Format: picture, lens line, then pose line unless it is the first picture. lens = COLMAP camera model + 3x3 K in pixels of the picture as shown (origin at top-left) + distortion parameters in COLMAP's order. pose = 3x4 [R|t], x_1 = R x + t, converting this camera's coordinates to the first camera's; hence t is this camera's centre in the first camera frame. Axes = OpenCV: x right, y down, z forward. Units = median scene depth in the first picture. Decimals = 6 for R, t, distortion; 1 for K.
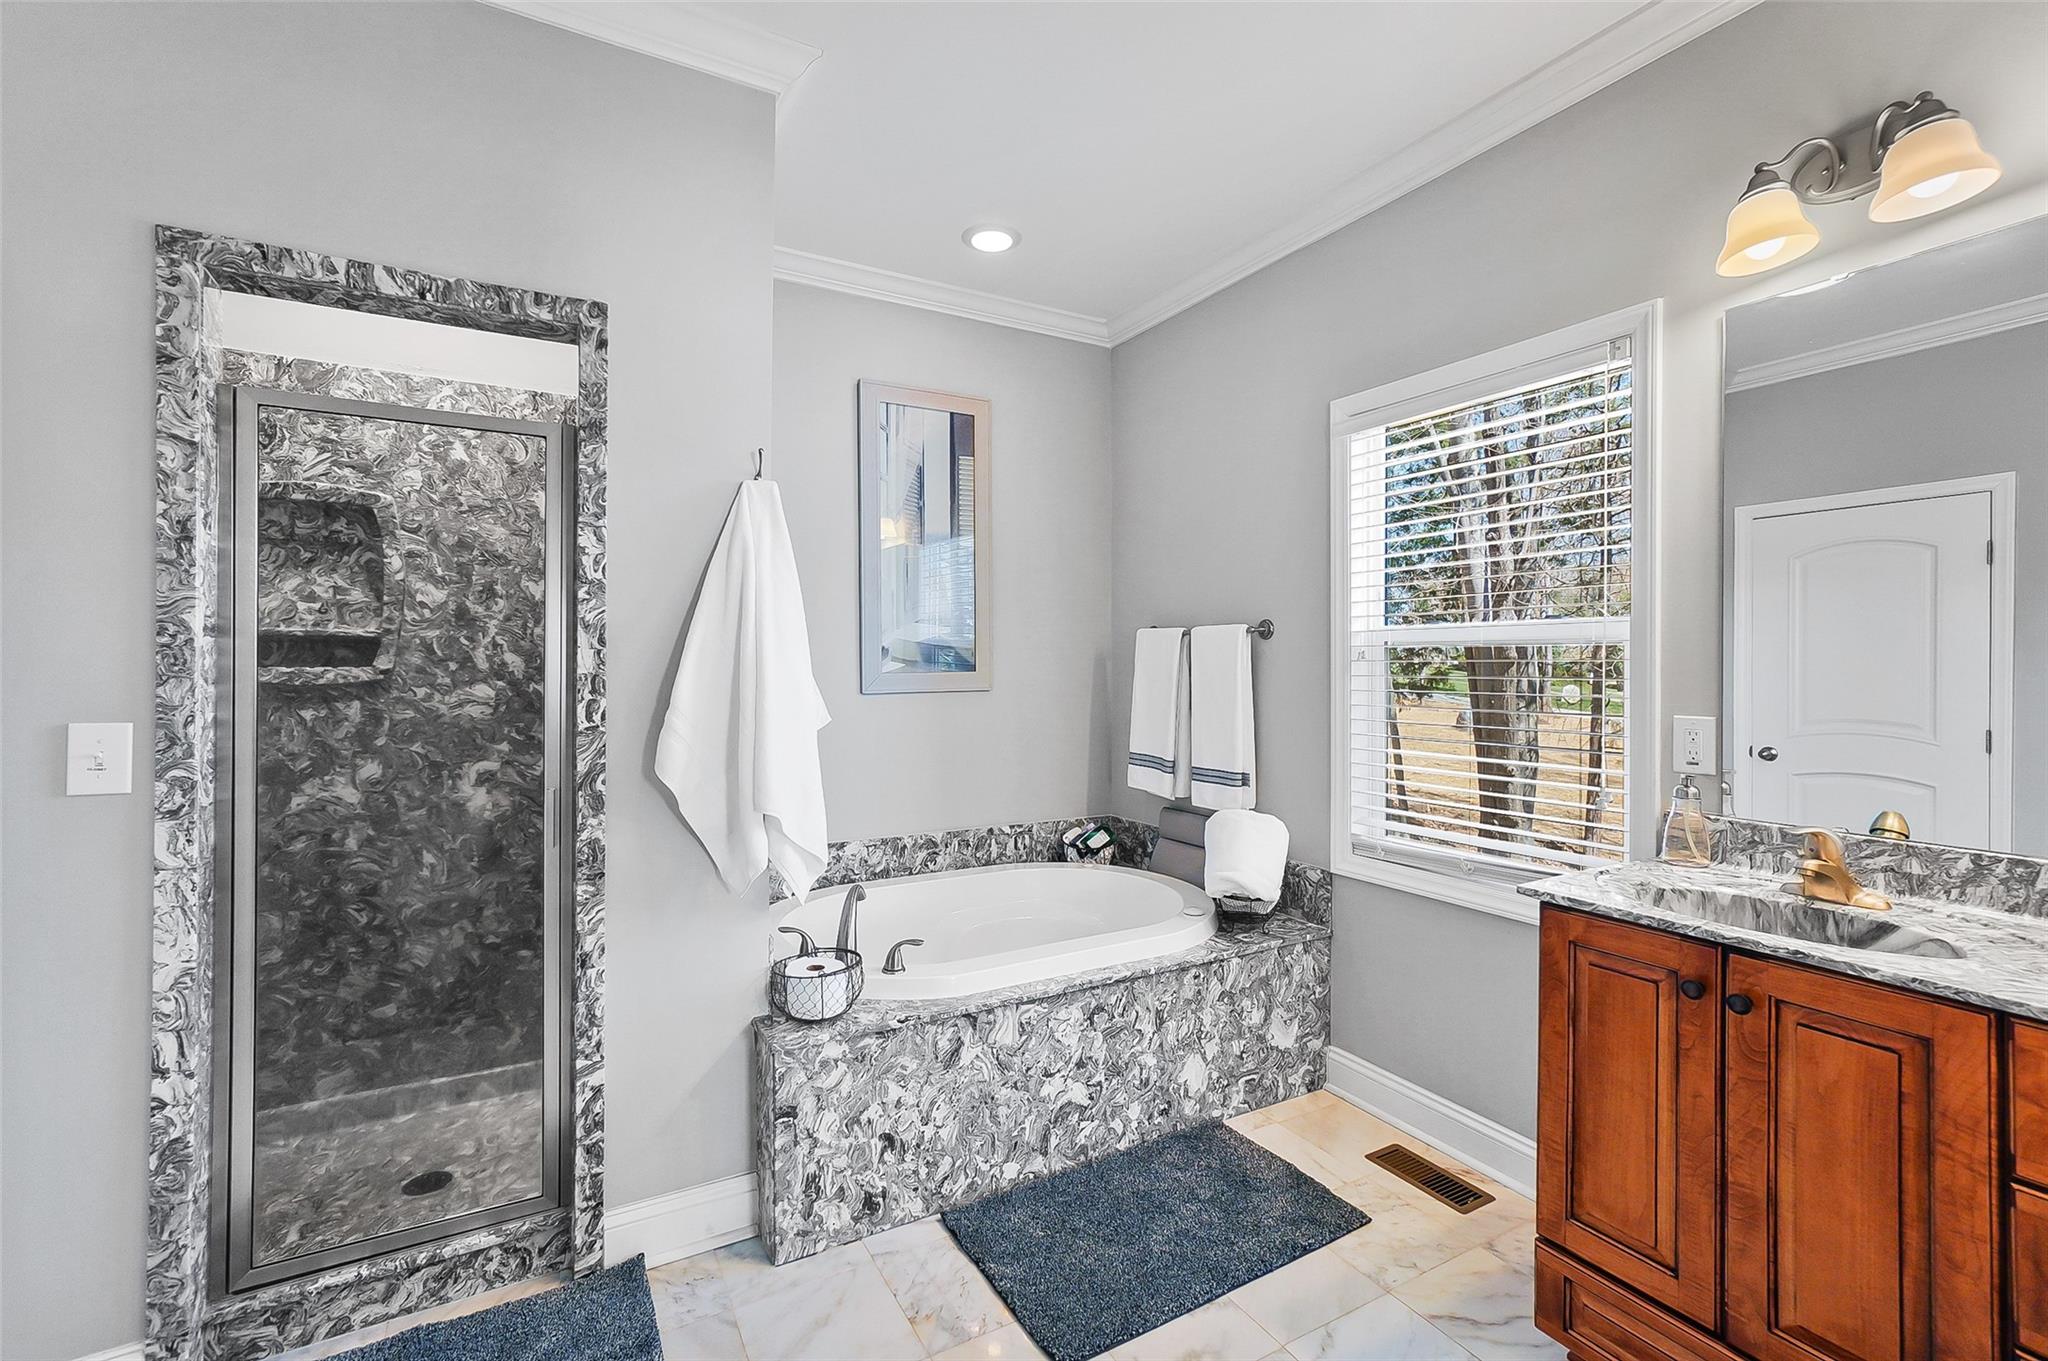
lens RADIAL K [[885.4, 0, 1008.3], [0, 885.4, 659.9], [0, 0, 1]] dist [-0.013851, 0.010403]
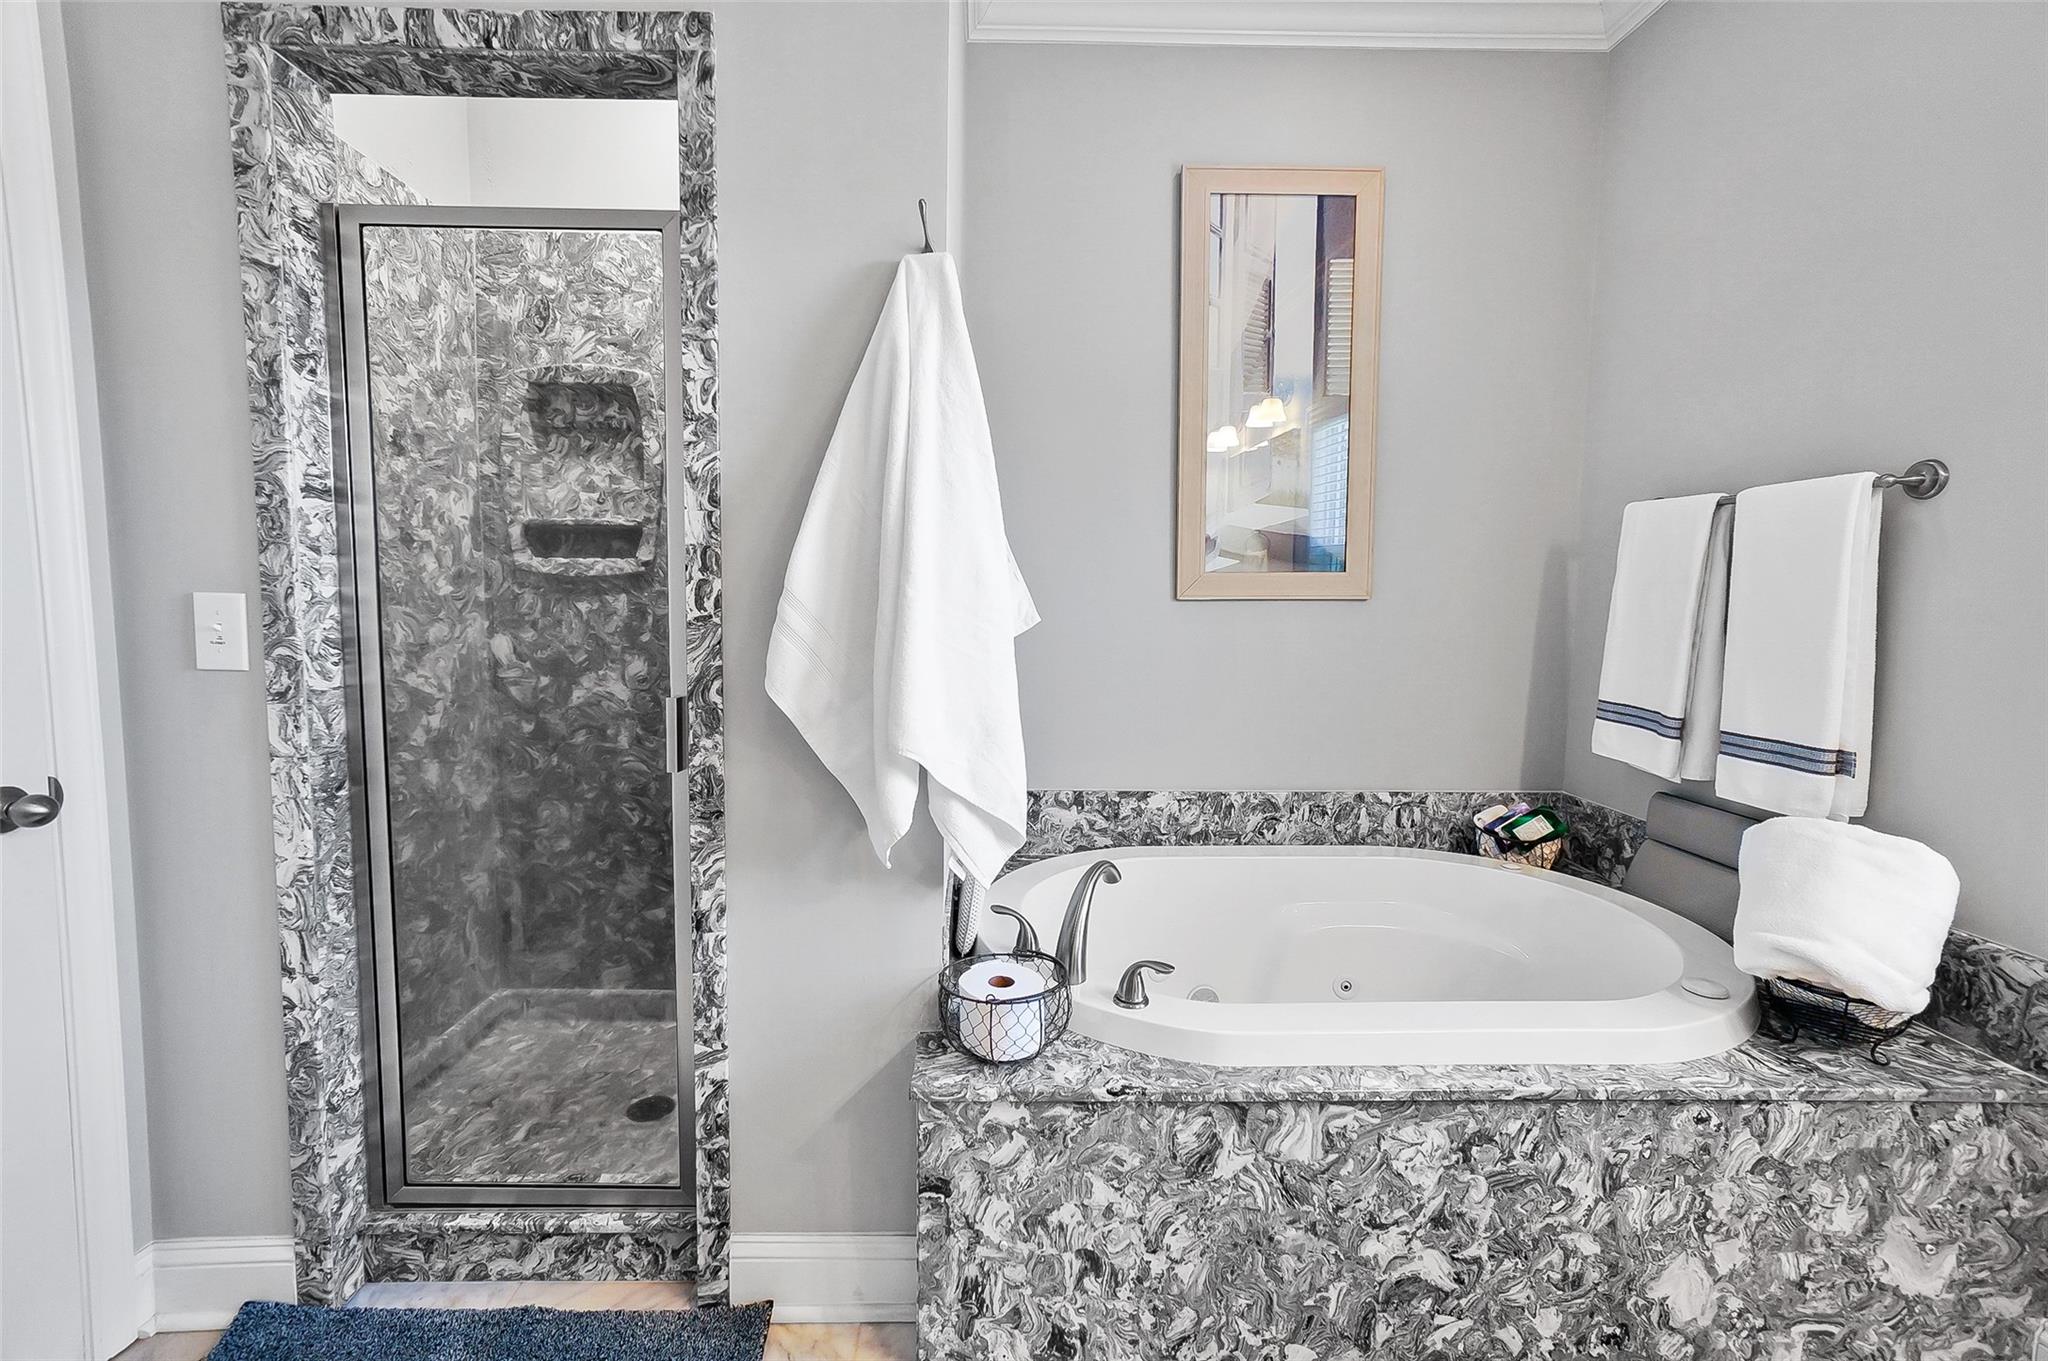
lens RADIAL K [[881.4, 0, 1003.8], [0, 881.4, 663.4], [0, 0, 1]] dist [-0.016714, 0.013285]
pose [[0.883058, 0.045147, -0.467086, 0.089932], [-0.005718, 0.996323, 0.085489, 0.045529], [0.469228, -0.072821, 0.880069, 0.421075]]
